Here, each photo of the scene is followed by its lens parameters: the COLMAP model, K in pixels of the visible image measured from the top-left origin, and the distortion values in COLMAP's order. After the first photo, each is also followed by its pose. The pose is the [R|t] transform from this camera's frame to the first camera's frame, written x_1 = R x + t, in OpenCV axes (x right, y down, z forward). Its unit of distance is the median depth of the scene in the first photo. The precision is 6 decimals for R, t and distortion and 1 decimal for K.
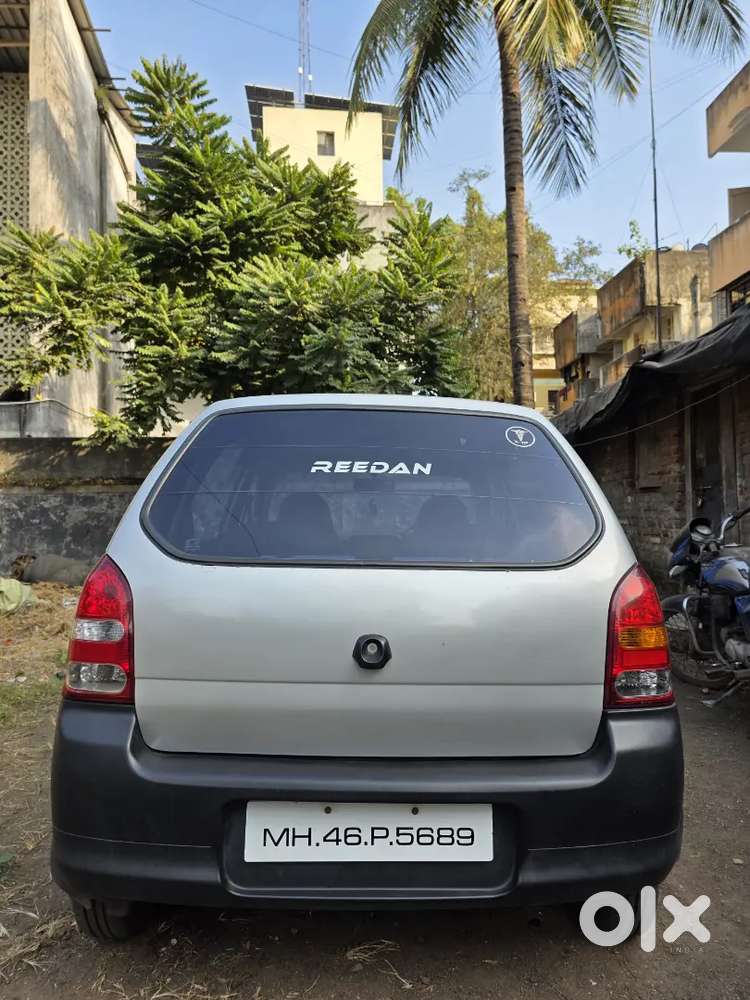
lens RADIAL K [[672.8, 0, 382.1], [0, 672.8, 508.2], [0, 0, 1]] dist [0.060371, -0.057227]
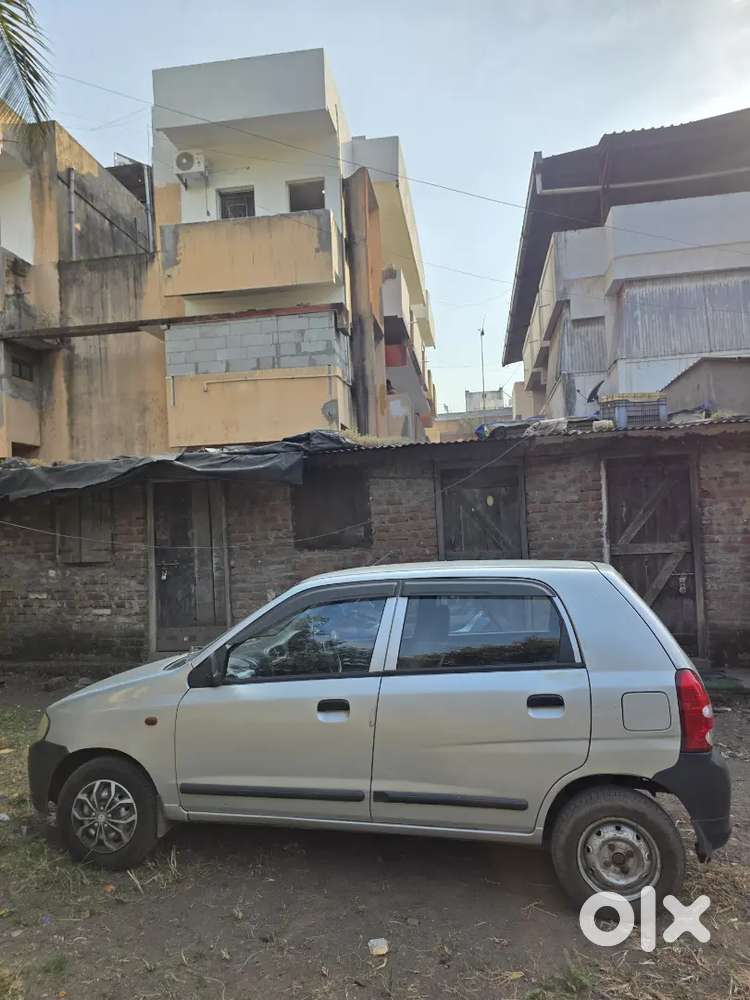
lens RADIAL K [[672.8, 0, 380.0], [0, 672.8, 513.8], [0, 0, 1]] dist [0.060371, -0.057227]
pose [[0.225278, 0.030190, 0.973827, -0.201812], [0.010358, 0.999389, -0.033378, -0.024710], [-0.974239, 0.017606, 0.224828, 0.118242]]
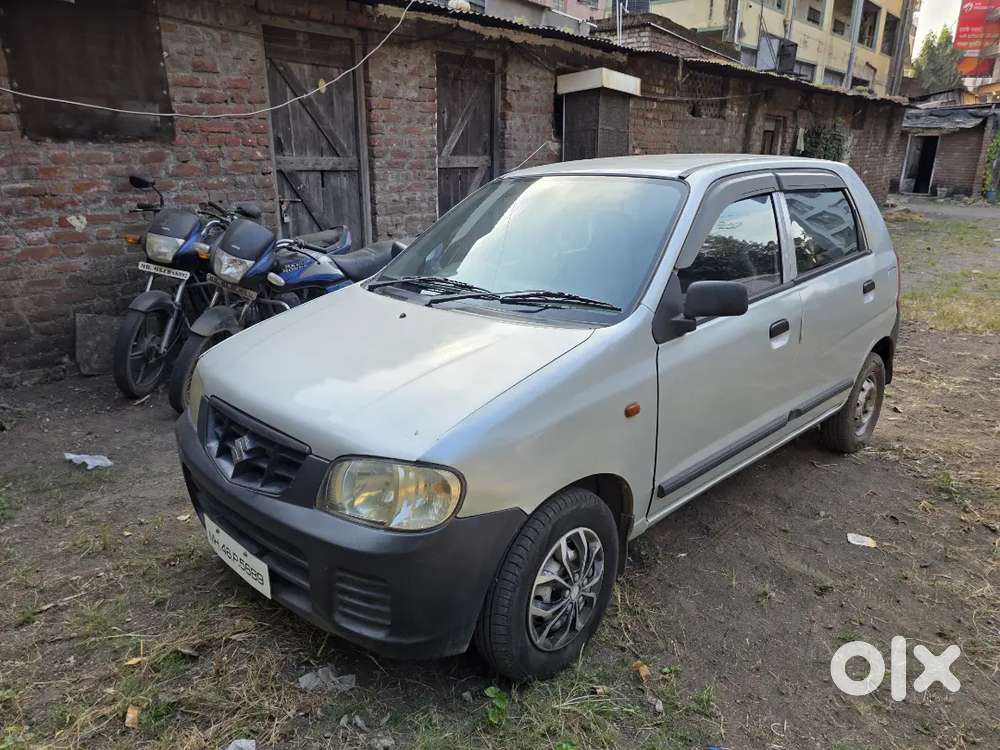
lens RADIAL K [[672.8, 0, 497.6], [0, 672.8, 378.9], [0, 0, 1]] dist [0.060371, -0.057227]
pose [[-0.697956, -0.217102, 0.682440, -0.094372], [-0.018415, 0.958067, 0.285952, -0.010020], [-0.715904, 0.187014, -0.672686, 0.298791]]
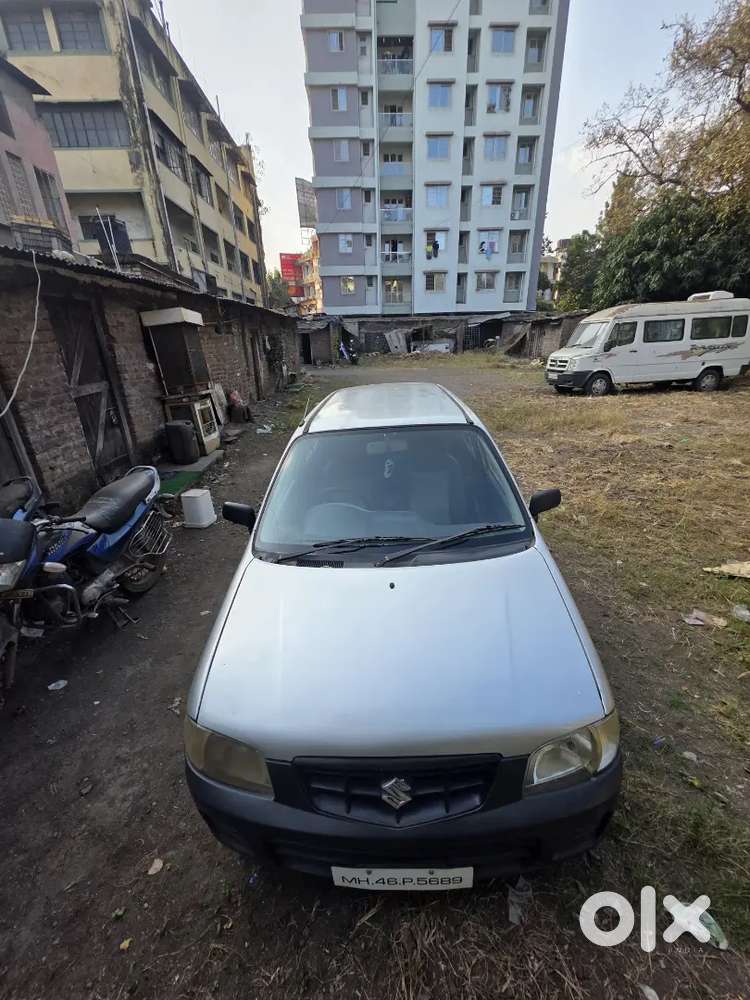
lens RADIAL K [[402.0, 0, 376.4], [0, 402.0, 504.2], [0, 0, 1]] dist [0.000764, 0.000249]
pose [[-0.998361, 0.032790, 0.046908, -0.003269], [0.047630, 0.930441, 0.363334, -0.032051], [-0.031731, 0.364972, -0.930478, 0.300435]]
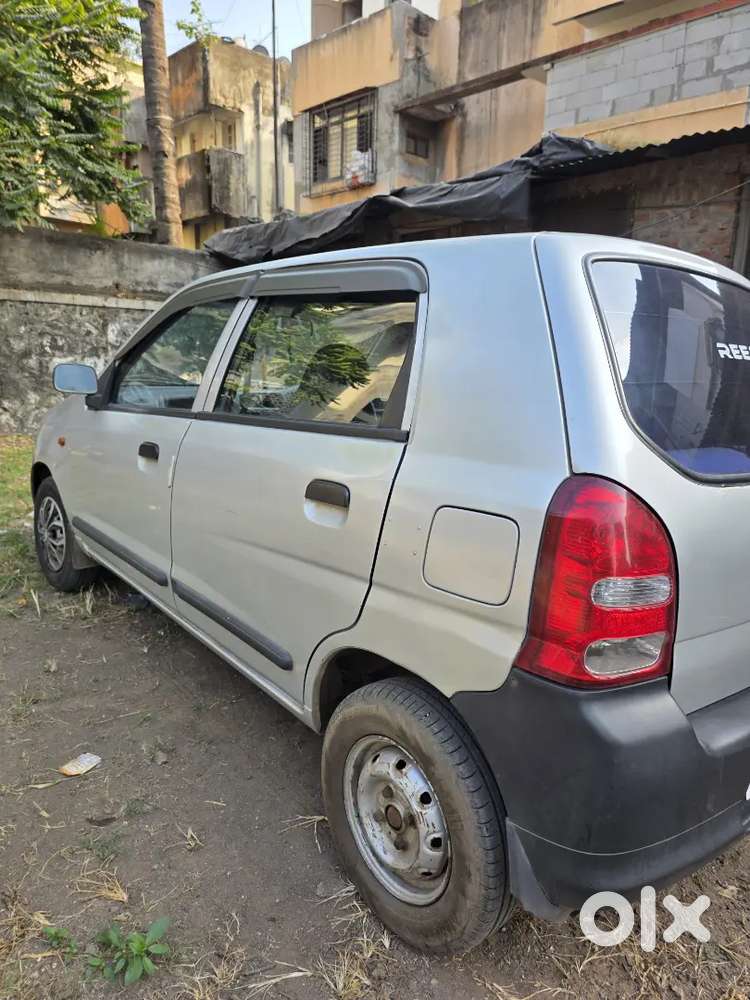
lens RADIAL K [[672.8, 0, 374.1], [0, 672.8, 507.6], [0, 0, 1]] dist [0.060371, -0.057227]
pose [[0.764756, -0.111660, 0.634571, -0.090993], [-0.059626, 0.968379, 0.242255, -0.005133], [-0.641555, -0.223103, 0.733915, 0.058364]]
